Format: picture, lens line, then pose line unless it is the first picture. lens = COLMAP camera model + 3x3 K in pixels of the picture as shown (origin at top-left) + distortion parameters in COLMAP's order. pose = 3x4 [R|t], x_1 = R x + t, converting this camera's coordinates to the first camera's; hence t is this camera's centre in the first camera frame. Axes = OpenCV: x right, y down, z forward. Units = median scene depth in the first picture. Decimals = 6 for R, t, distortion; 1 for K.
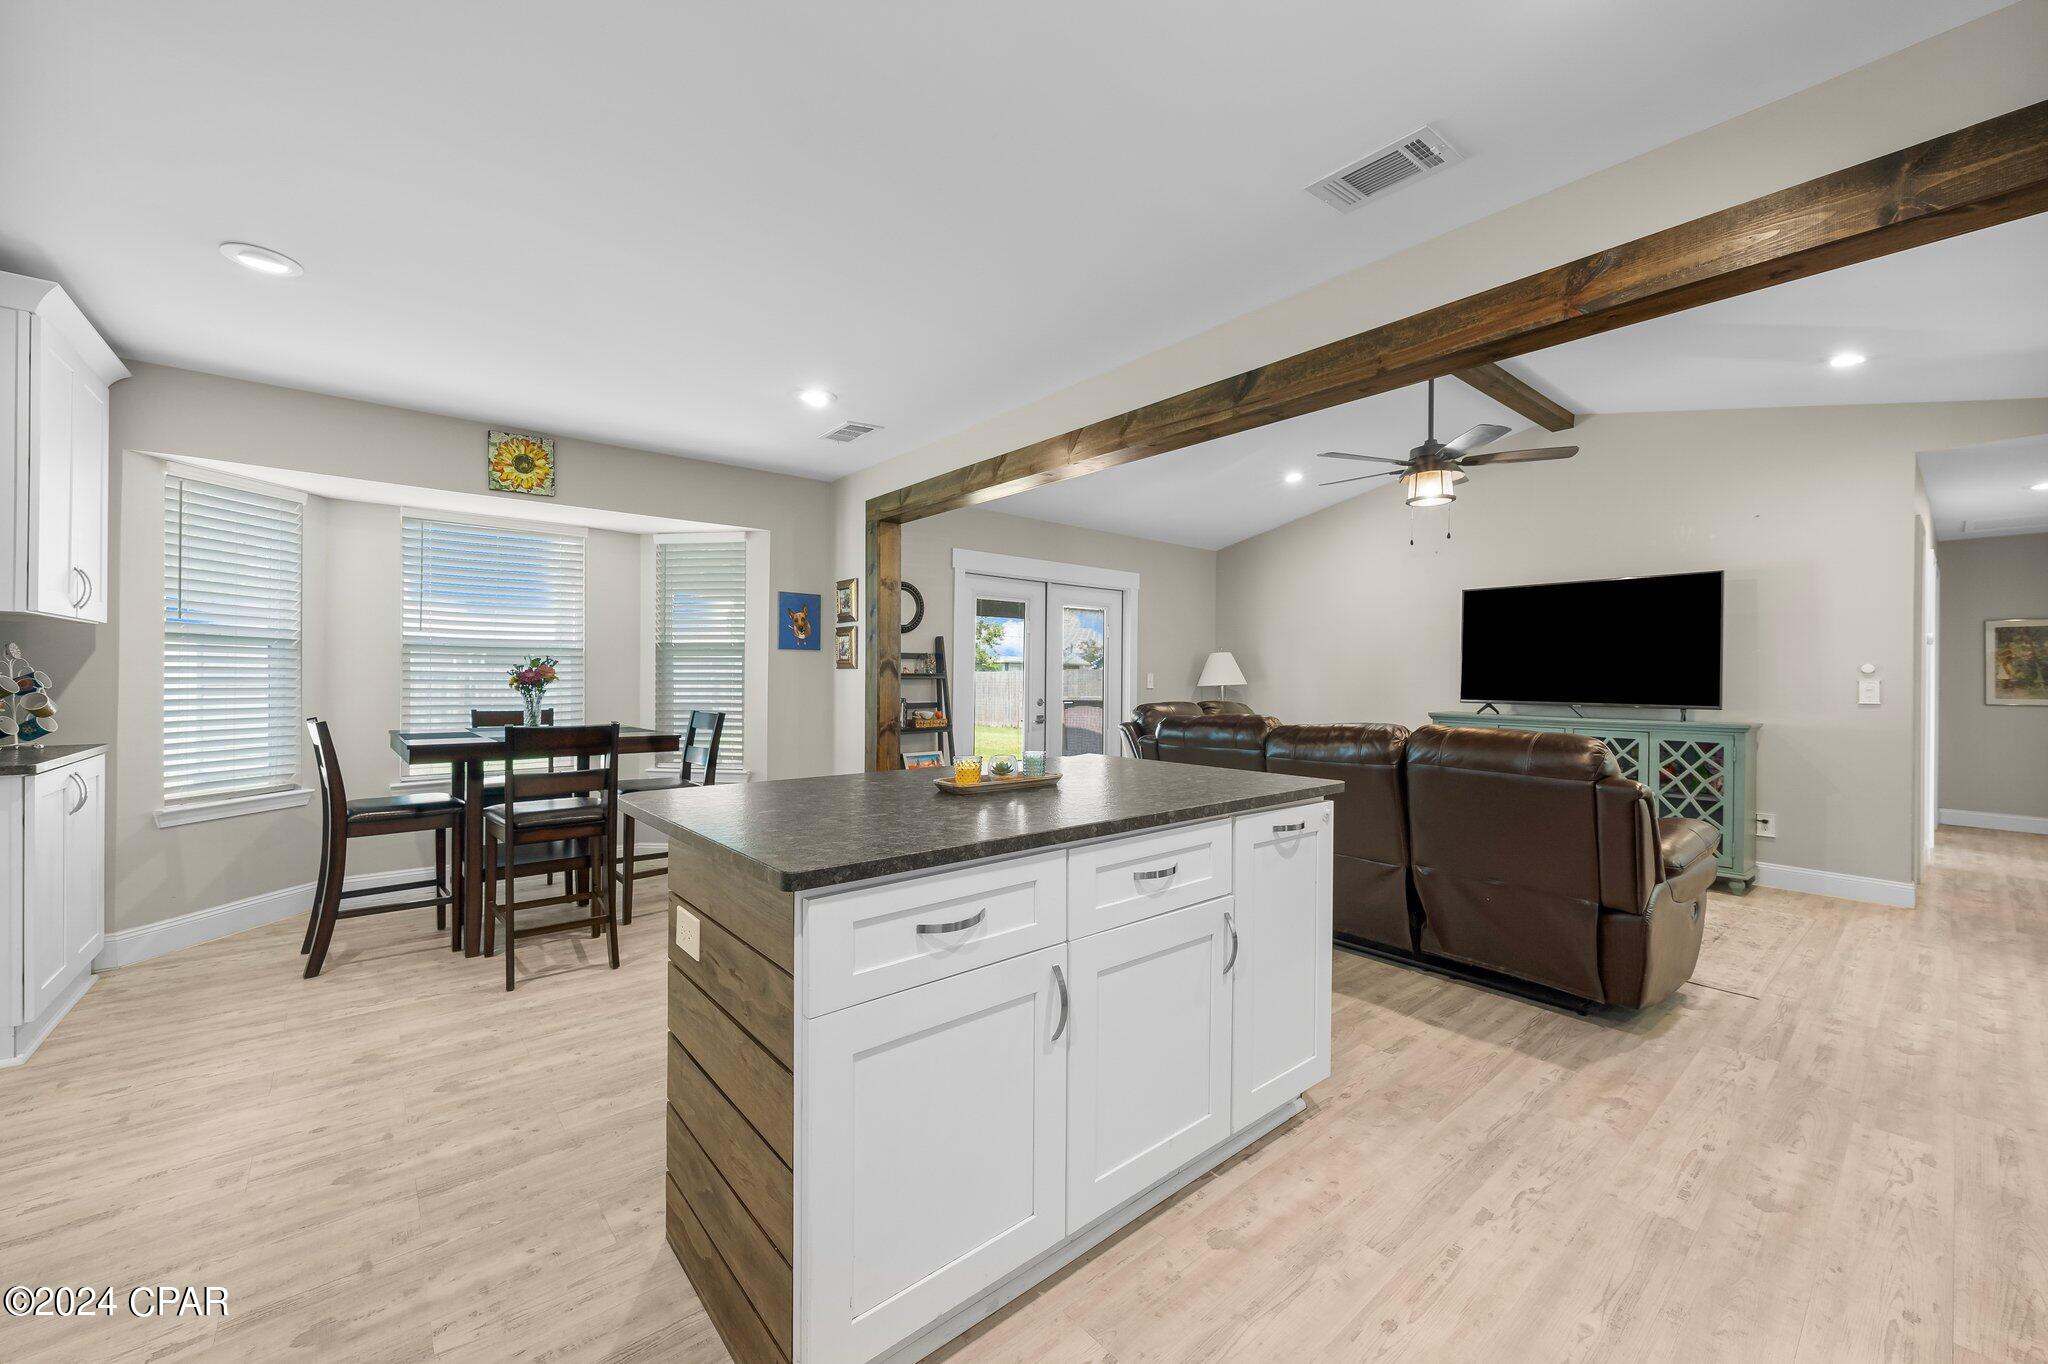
lens RADIAL K [[794.4, 0, 1021.0], [0, 794.4, 676.6], [0, 0, 1]] dist [-0.000662, 0.000150]
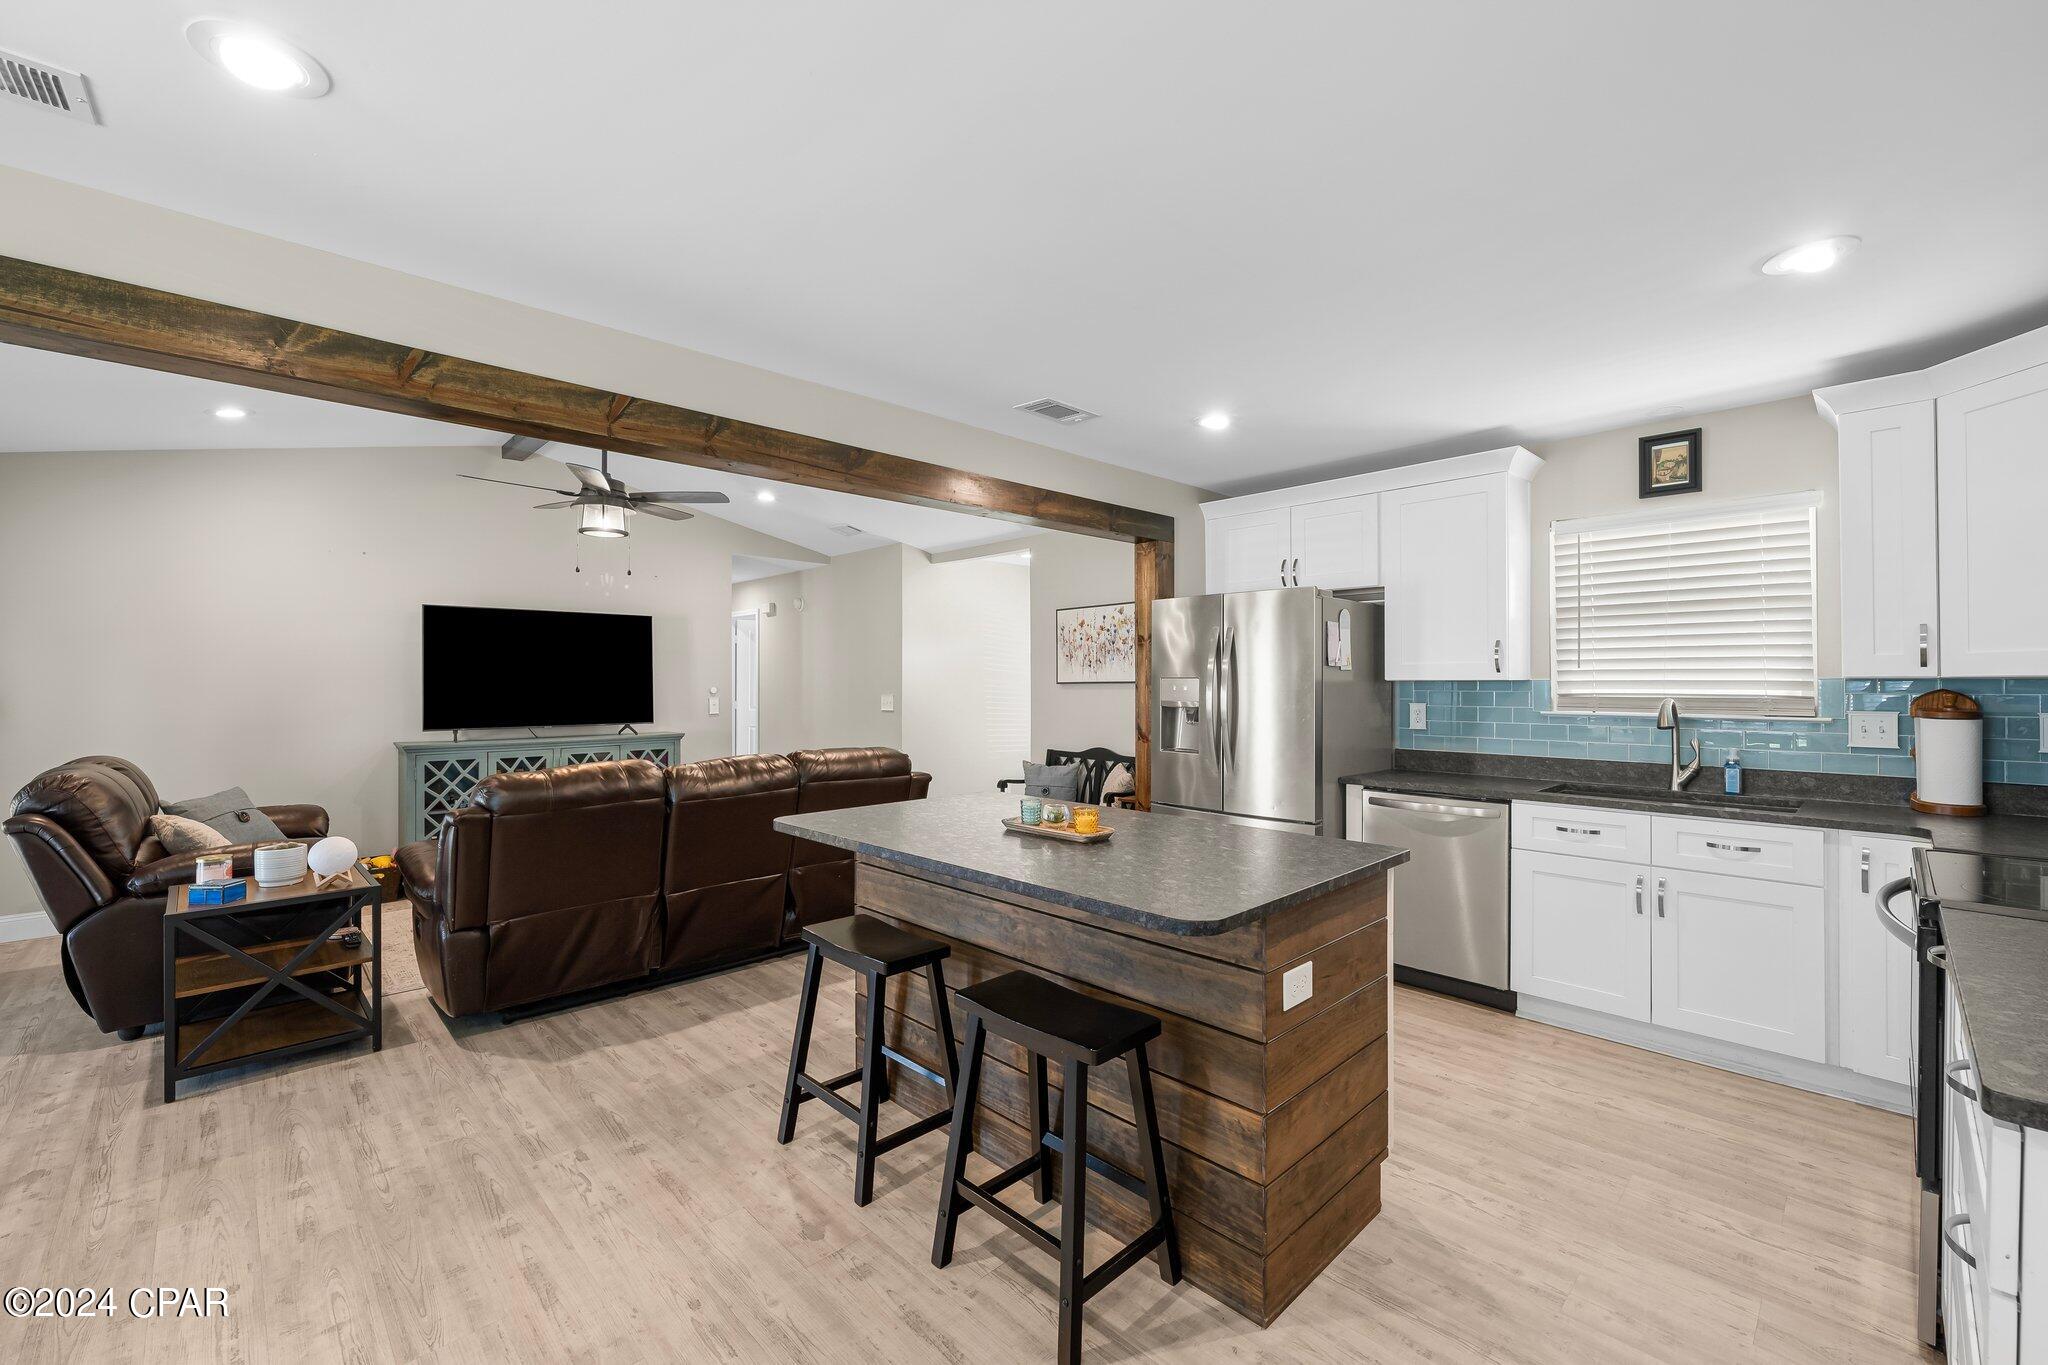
lens RADIAL K [[836.7, 0, 1019.7], [0, 836.7, 678.5], [0, 0, 1]] dist [-0.001619, -0.000337]
pose [[-0.066366, -0.004733, 0.997784, -0.808806], [0.000874, 0.999988, 0.004802, -0.057942], [-0.997795, 0.001190, -0.066361, 0.763070]]
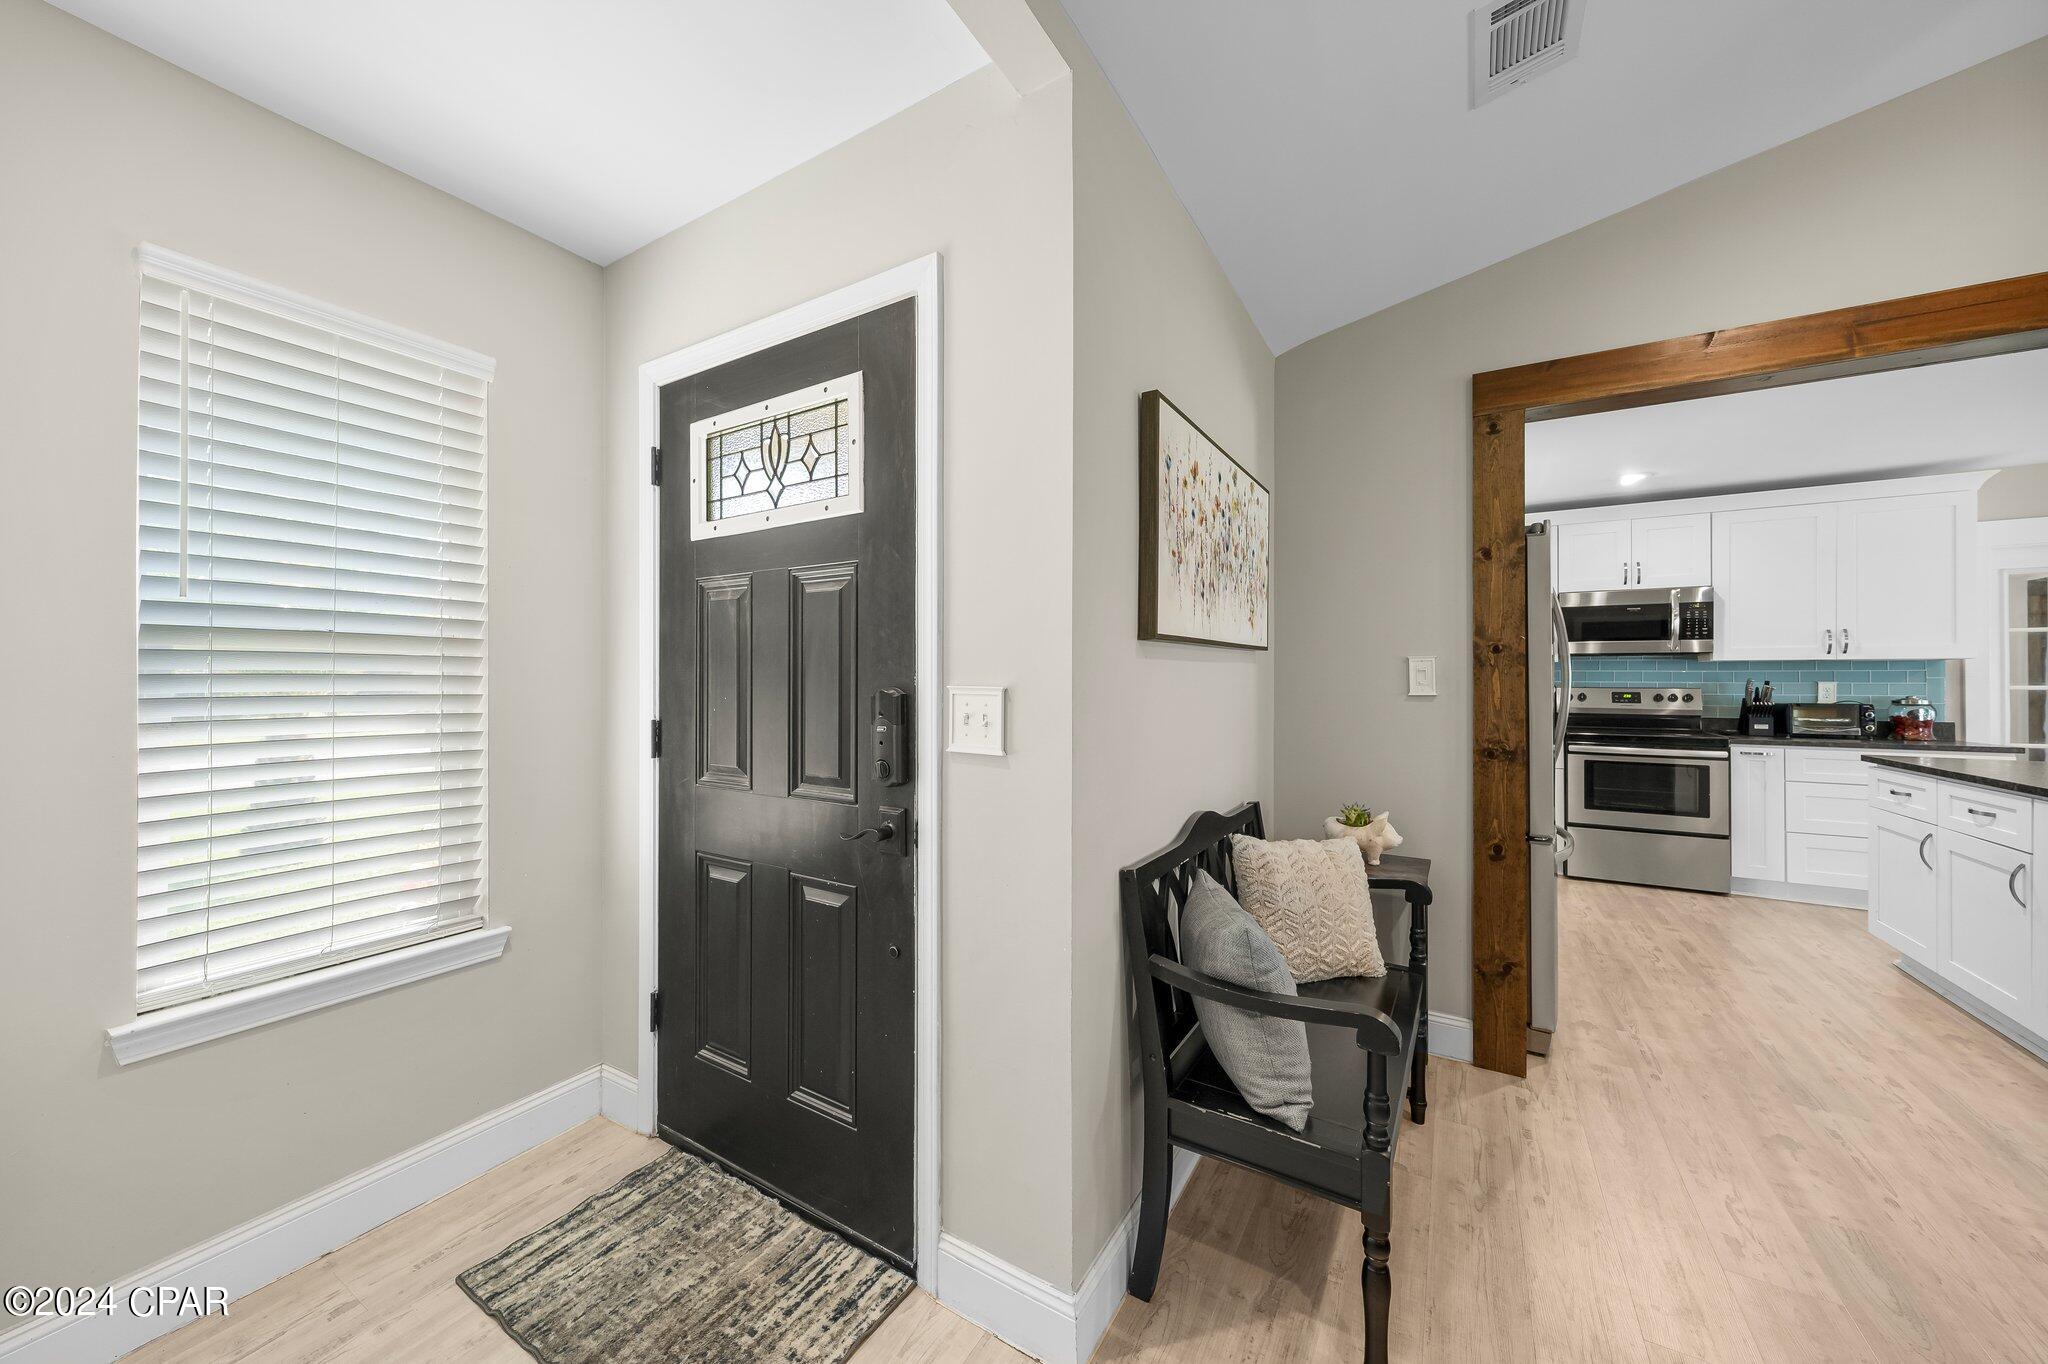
lens RADIAL K [[732.4, 0, 1019.9], [0, 732.4, 676.0], [0, 0, 1]] dist [0.000095, -0.000070]
pose [[-0.945158, -0.010844, -0.326433, 1.436940], [-0.009523, 0.999939, -0.005645, -0.005673], [0.326474, -0.002227, -0.945204, 1.003368]]
